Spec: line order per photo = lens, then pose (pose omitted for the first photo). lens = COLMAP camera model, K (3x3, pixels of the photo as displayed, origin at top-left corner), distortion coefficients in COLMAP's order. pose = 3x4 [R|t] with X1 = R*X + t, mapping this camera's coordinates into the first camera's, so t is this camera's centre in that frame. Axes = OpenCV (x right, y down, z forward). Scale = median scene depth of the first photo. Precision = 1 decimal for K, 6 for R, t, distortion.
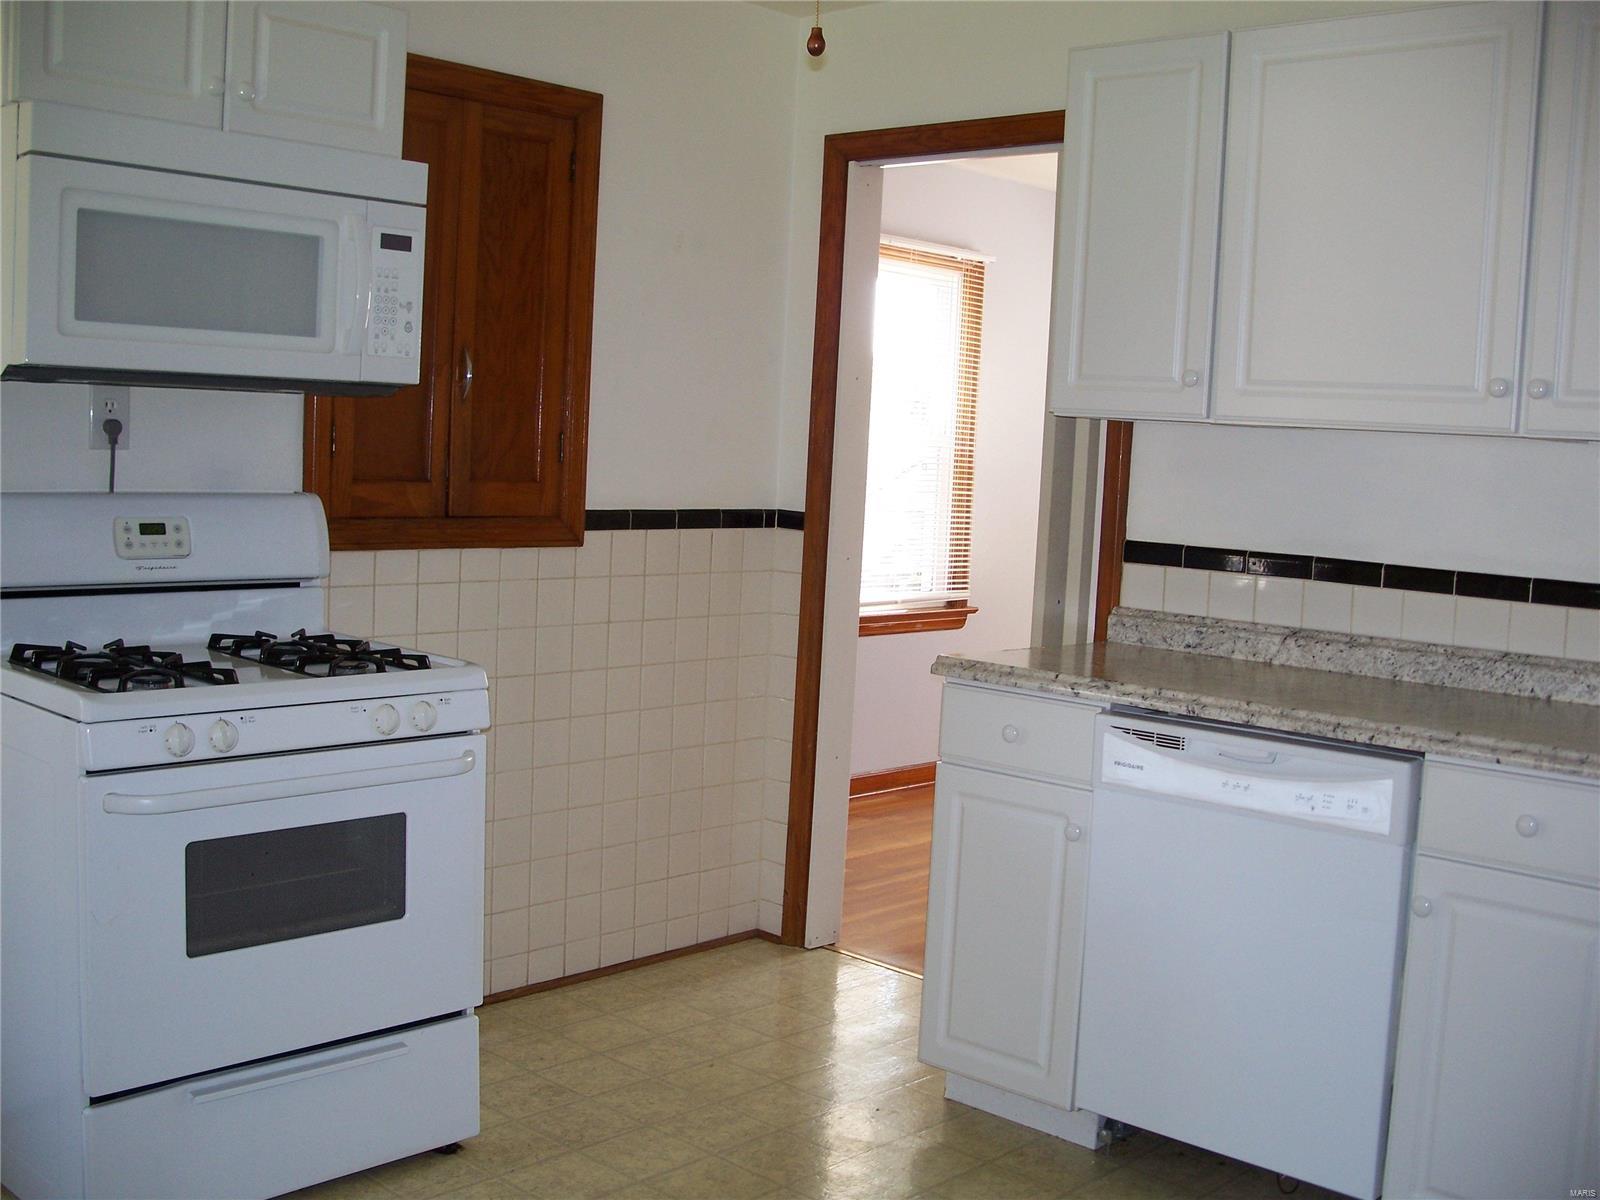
lens RADIAL K [[1730.8, 0, 807.7], [0, 1730.8, 603.0], [0, 0, 1]] dist [-0.153083, 0.000000]
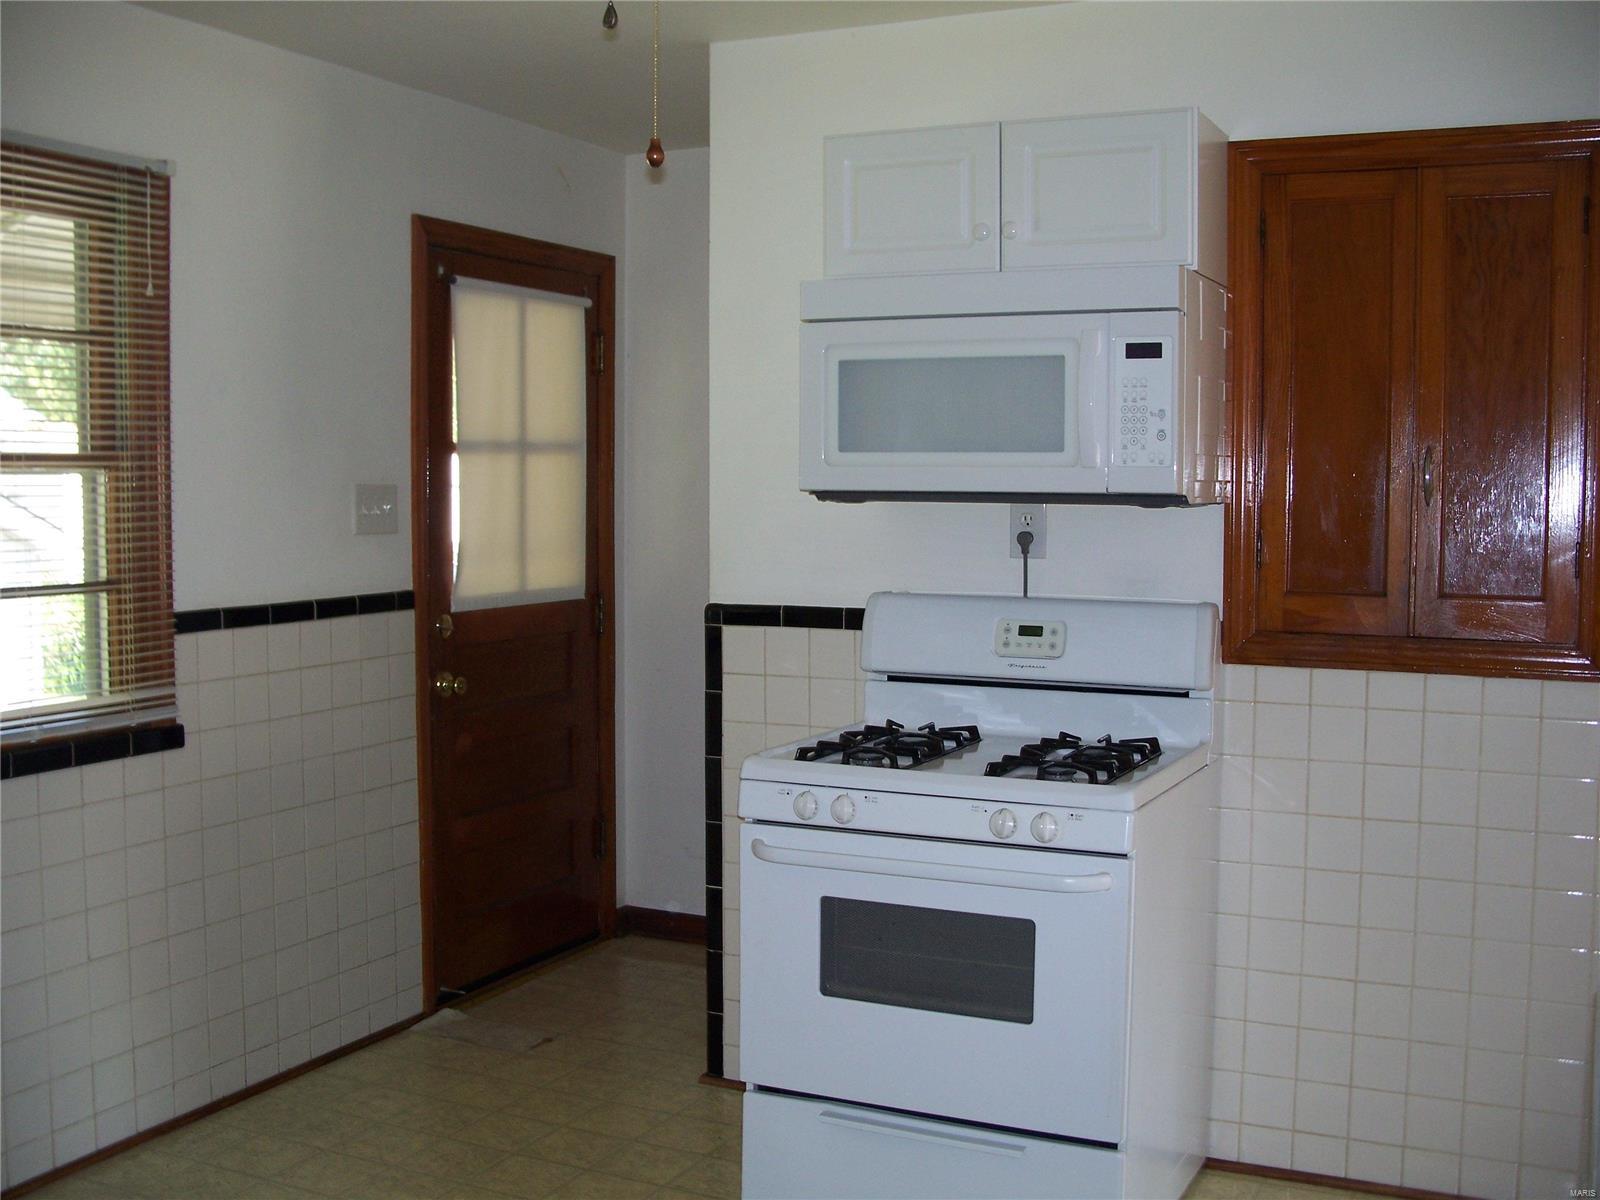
lens RADIAL K [[1730.8, 0, 805.4], [0, 1730.8, 603.1], [0, 0, 1]] dist [-0.153083, 0.000000]
pose [[0.284689, 0.021490, -0.958379, 0.646640], [-0.082096, 0.996622, -0.002039, -0.047324], [0.955098, 0.079260, 0.285492, 0.533146]]
